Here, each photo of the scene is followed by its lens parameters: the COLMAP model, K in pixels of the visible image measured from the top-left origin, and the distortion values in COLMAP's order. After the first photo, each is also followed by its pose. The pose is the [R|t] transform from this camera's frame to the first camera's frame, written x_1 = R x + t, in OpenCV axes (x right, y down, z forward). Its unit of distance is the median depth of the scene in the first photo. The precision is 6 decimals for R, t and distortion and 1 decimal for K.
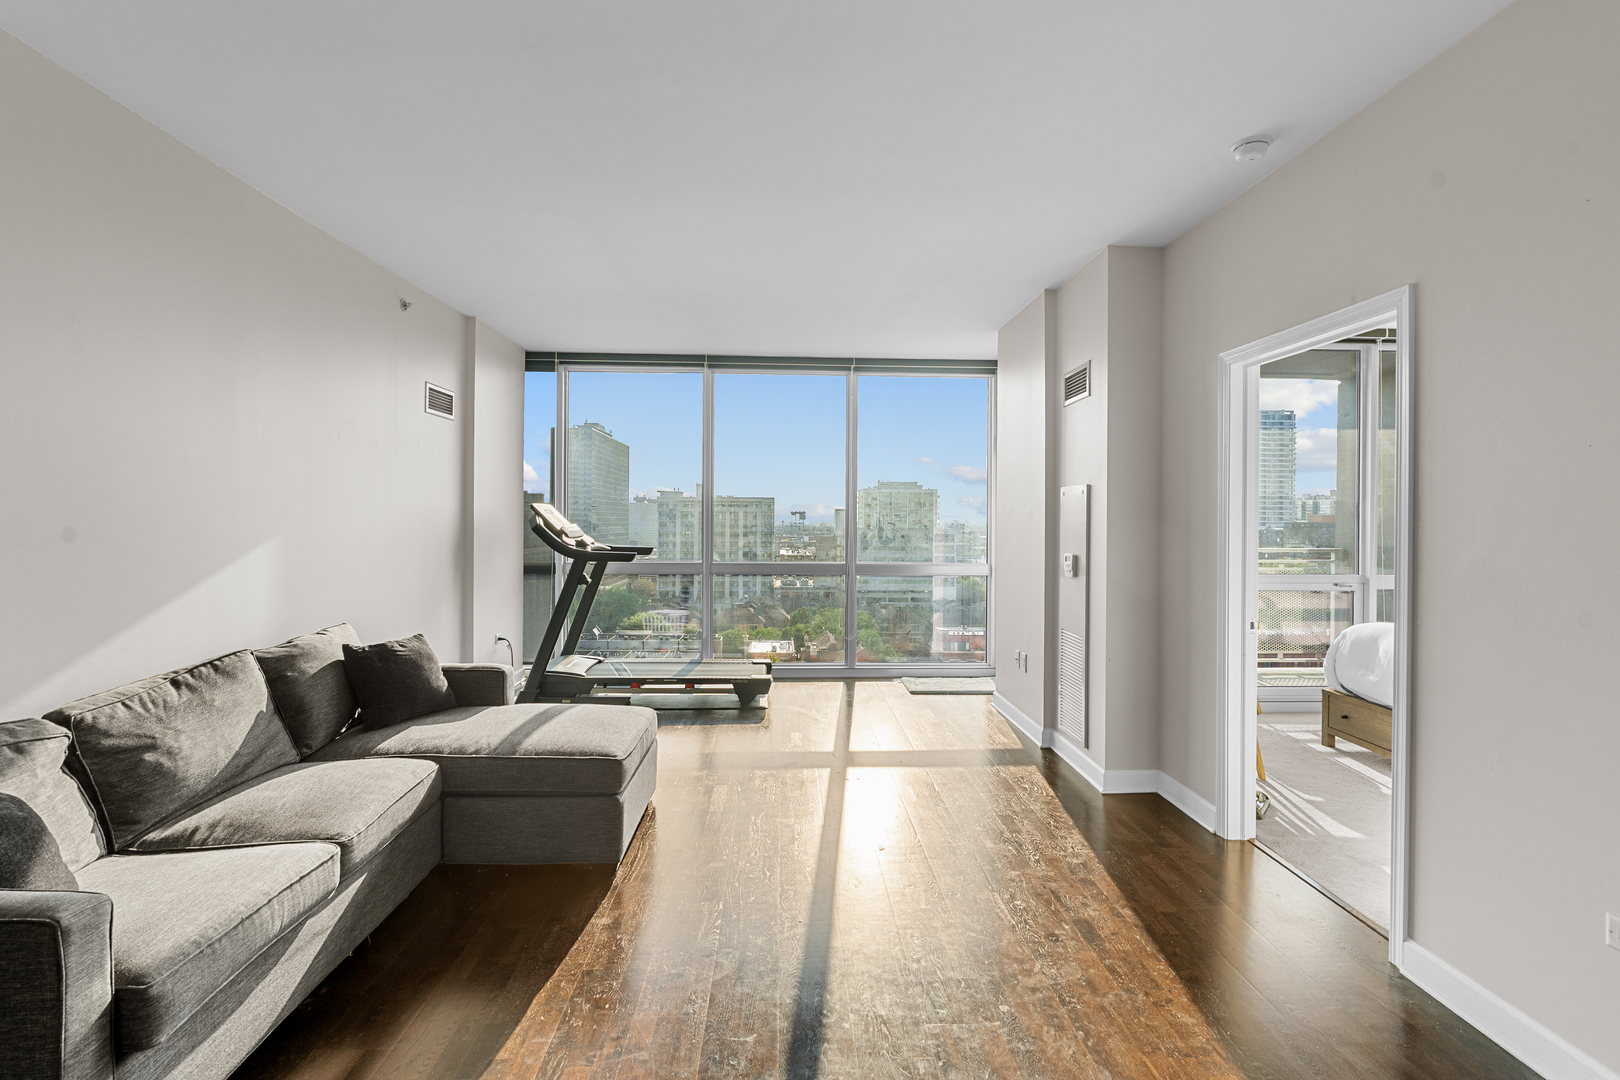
lens RADIAL K [[747.6, 0, 806.2], [0, 747.6, 522.4], [0, 0, 1]] dist [-0.005161, -0.000352]
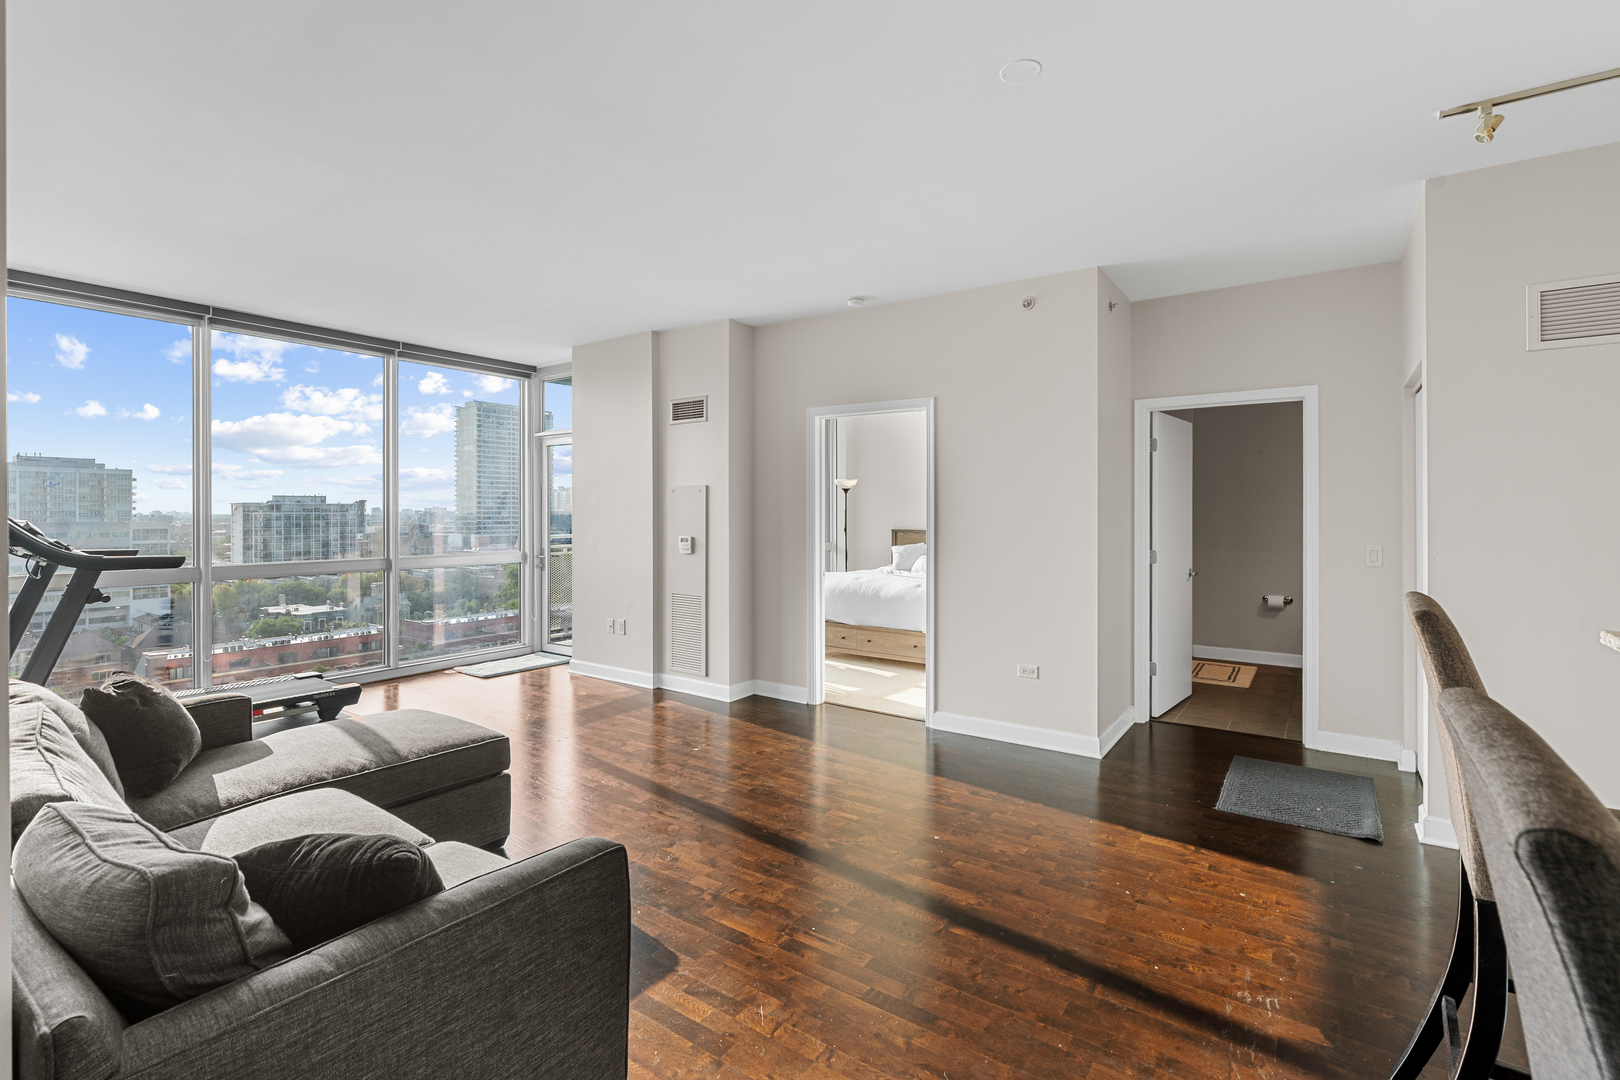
lens RADIAL K [[747.6, 0, 821.5], [0, 747.6, 515.8], [0, 0, 1]] dist [-0.005161, -0.000352]
pose [[0.597178, -0.009090, 0.802057, -0.535238], [0.005201, 0.999959, 0.007460, -0.003973], [-0.802092, -0.000284, 0.597201, 0.001756]]
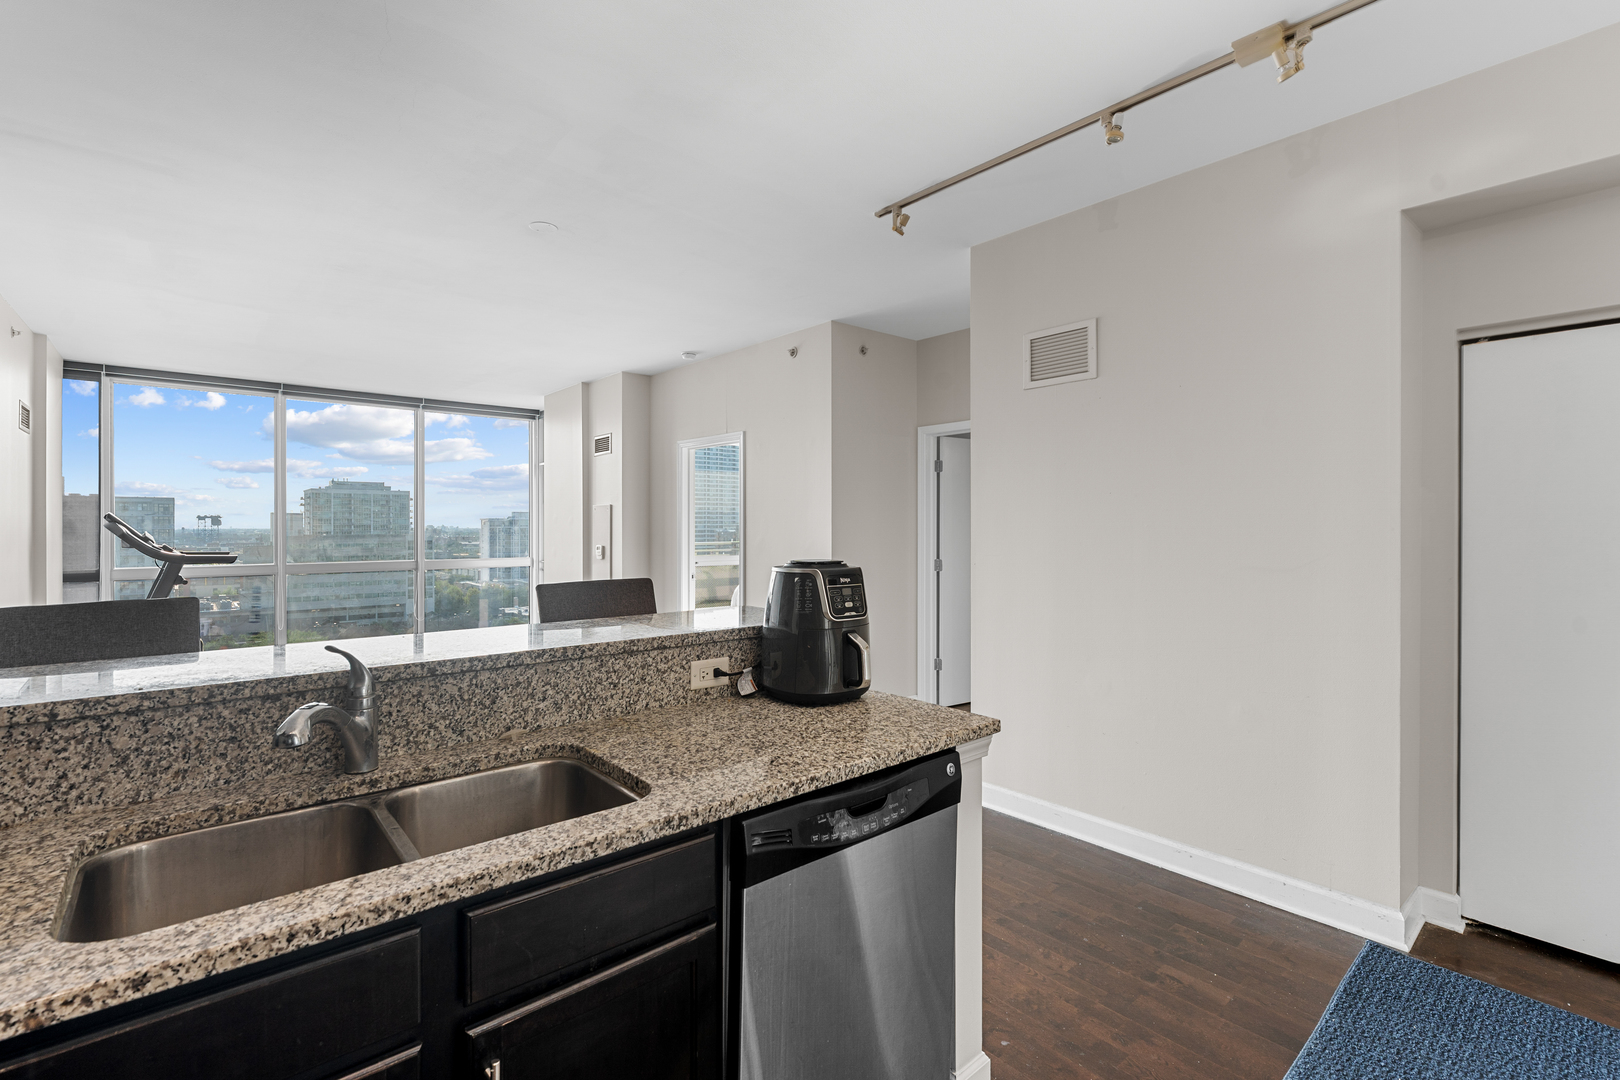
lens RADIAL K [[747.6, 0, 823.8], [0, 747.6, 524.5], [0, 0, 1]] dist [-0.005161, -0.000352]
pose [[0.775381, -0.004828, 0.631475, -0.295467], [0.006725, 0.999977, -0.000612, -0.000407], [-0.631458, 0.004721, 0.775396, -0.579029]]
